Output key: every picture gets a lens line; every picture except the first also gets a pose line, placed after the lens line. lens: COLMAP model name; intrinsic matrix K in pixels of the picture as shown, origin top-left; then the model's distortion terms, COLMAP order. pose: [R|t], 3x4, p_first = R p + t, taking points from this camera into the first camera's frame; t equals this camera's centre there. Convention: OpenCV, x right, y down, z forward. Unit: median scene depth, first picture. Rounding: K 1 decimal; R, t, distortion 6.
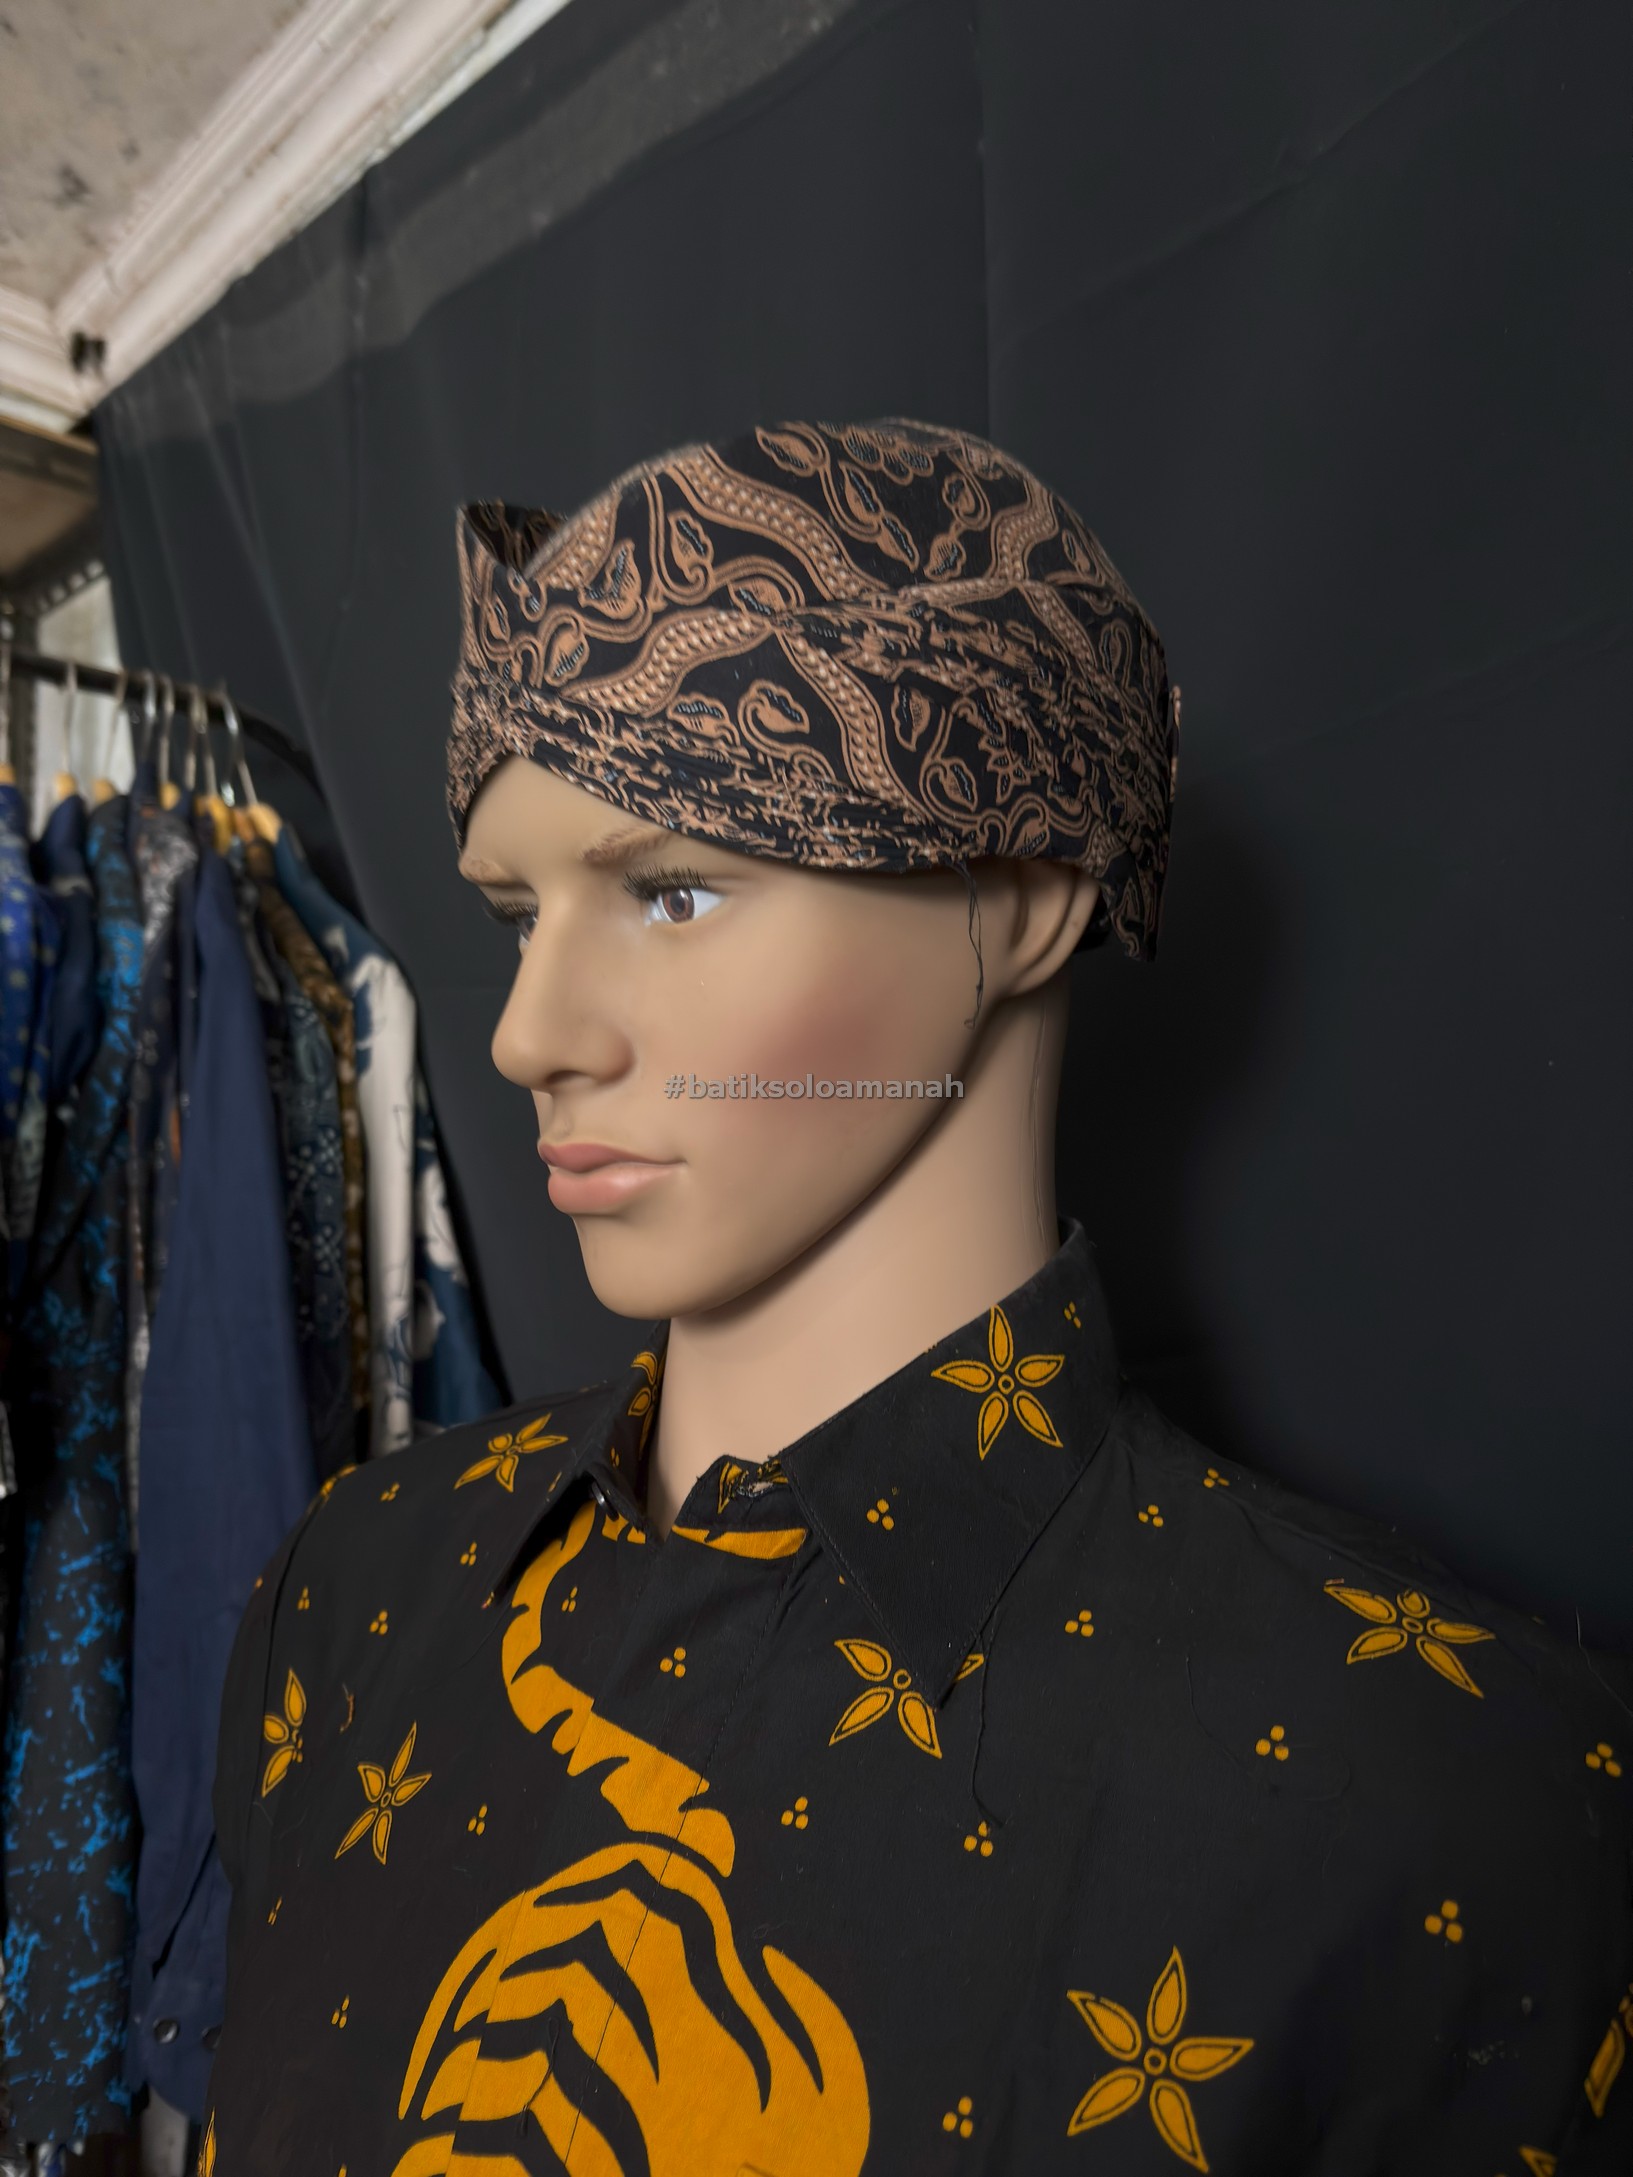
lens RADIAL K [[1719.6, 0, 816.5], [0, 1719.6, 1088.5], [0, 0, 1]] dist [-0.063476, 0.085028]
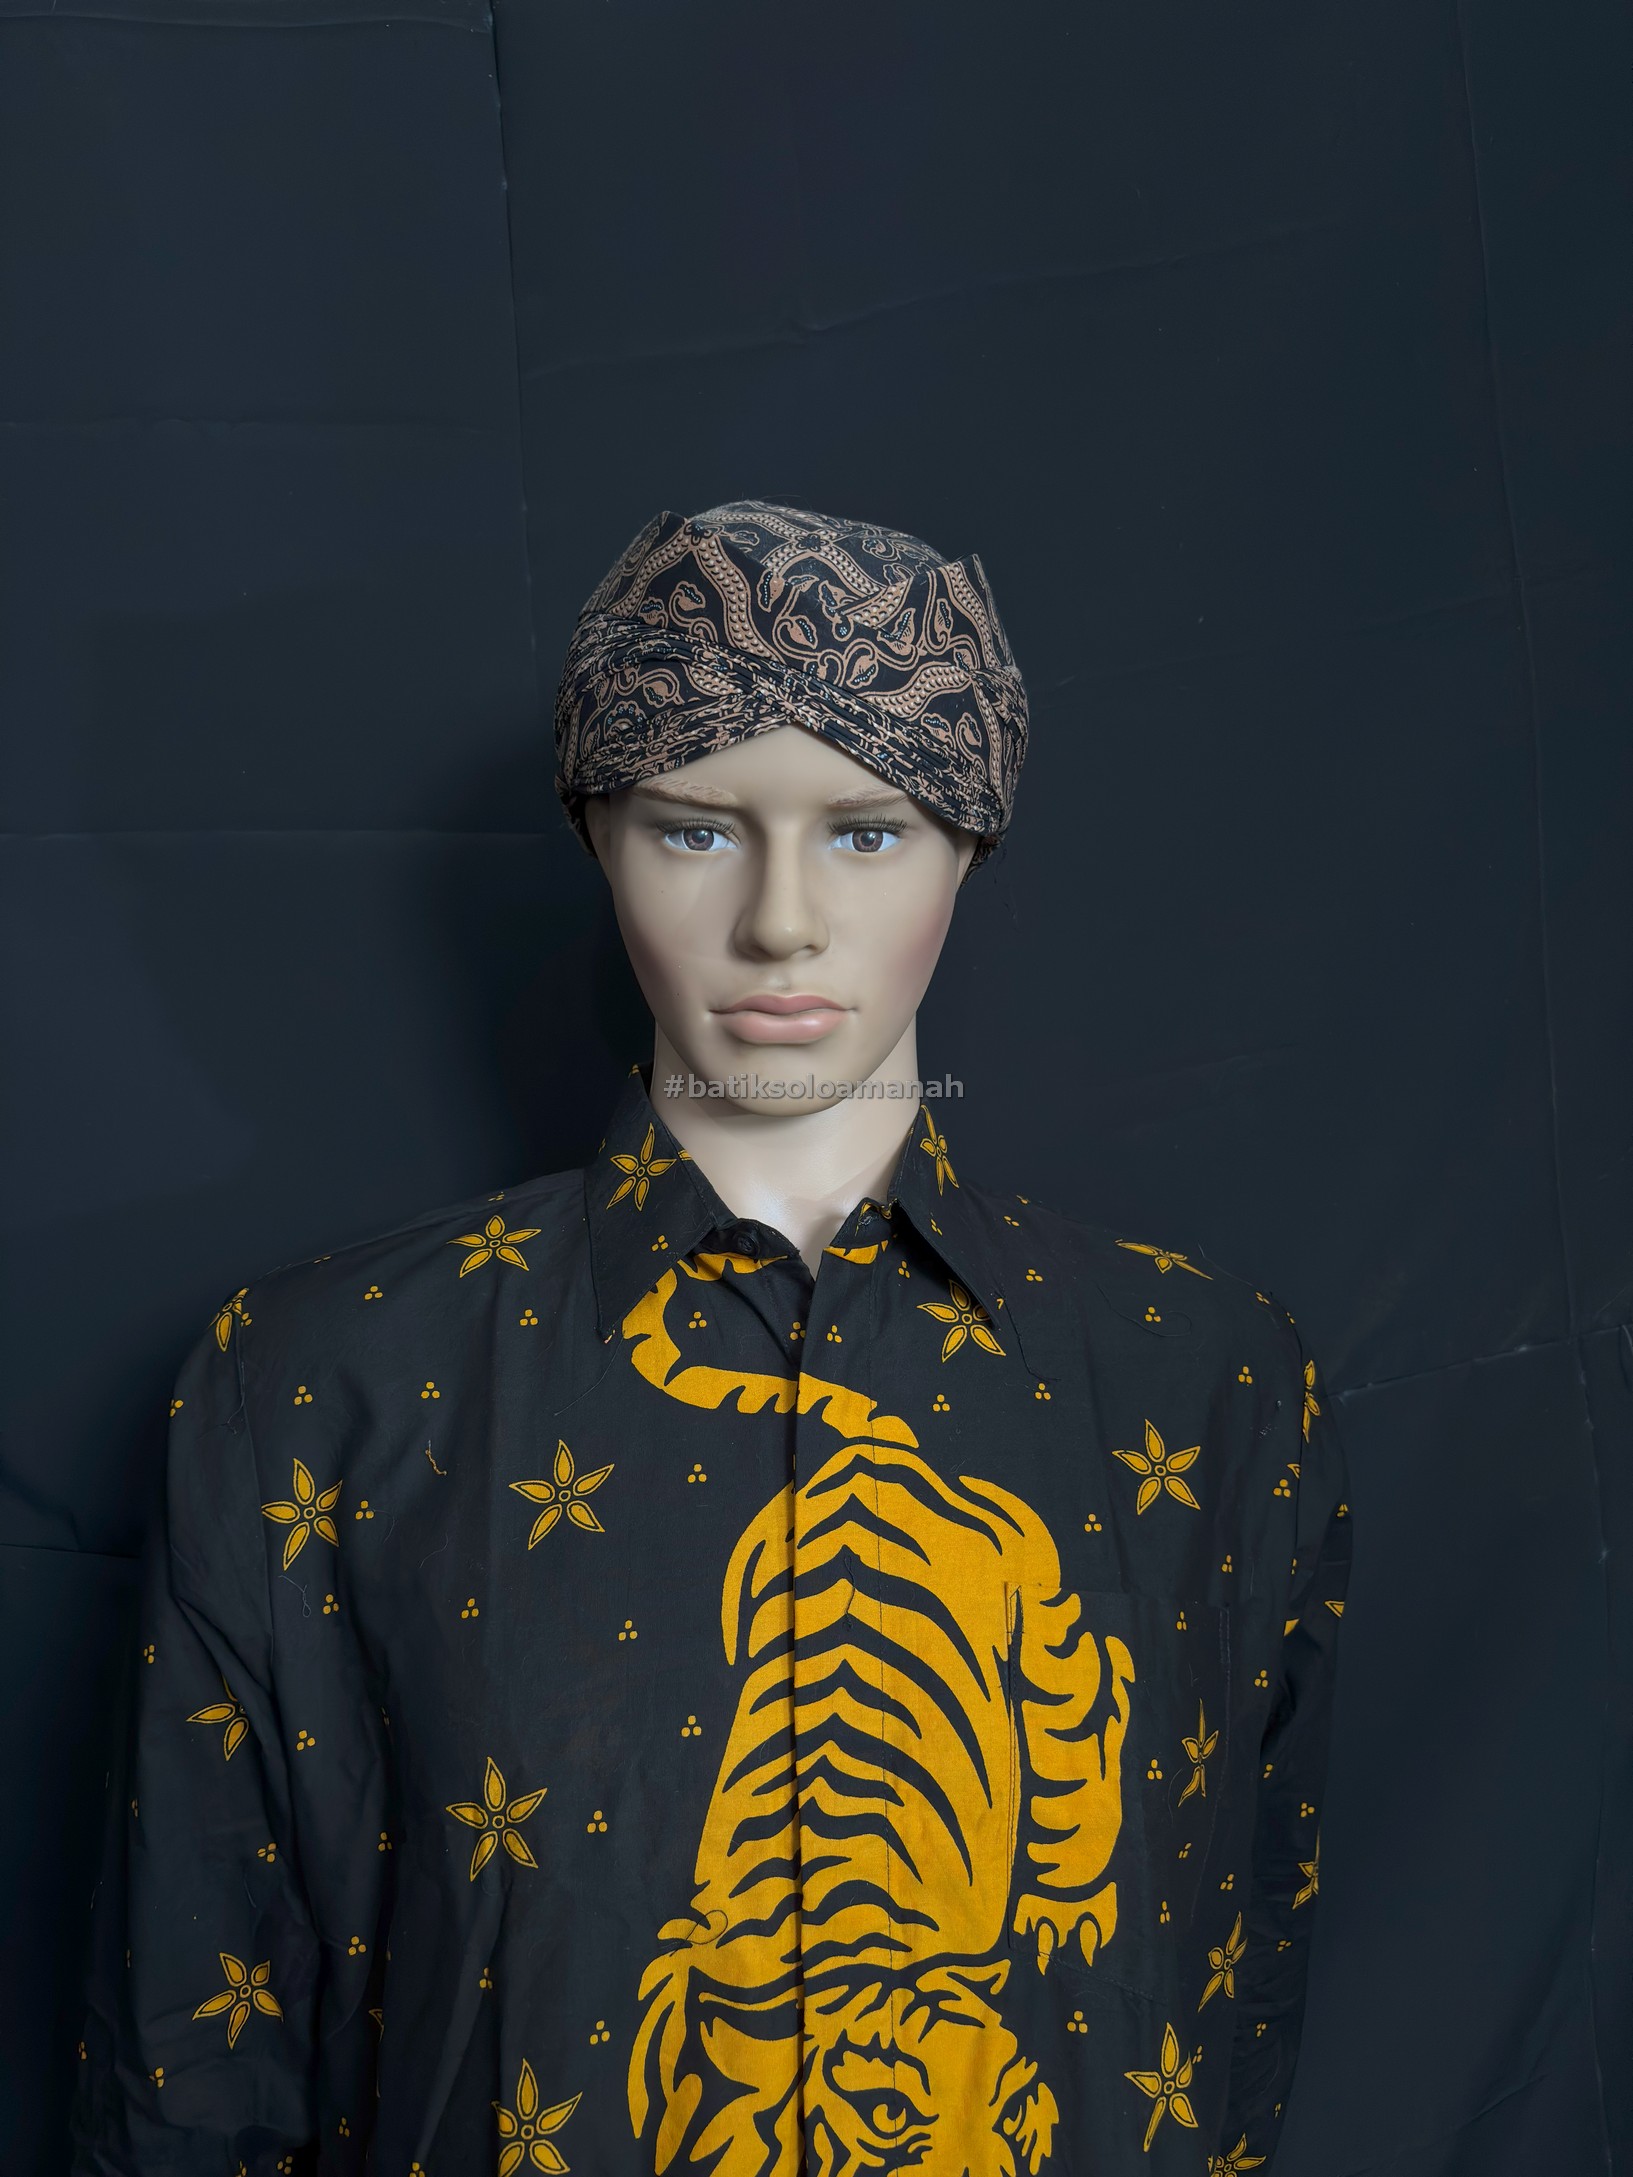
lens RADIAL K [[1639.3, 0, 774.0], [0, 1639.3, 1095.5], [0, 0, 1]] dist [-0.004507, 0.003021]
pose [[0.692592, -0.010353, 0.721255, -1.264306], [-0.025957, 0.998892, 0.039265, 0.069315], [-0.720862, -0.045916, 0.691556, 0.033025]]
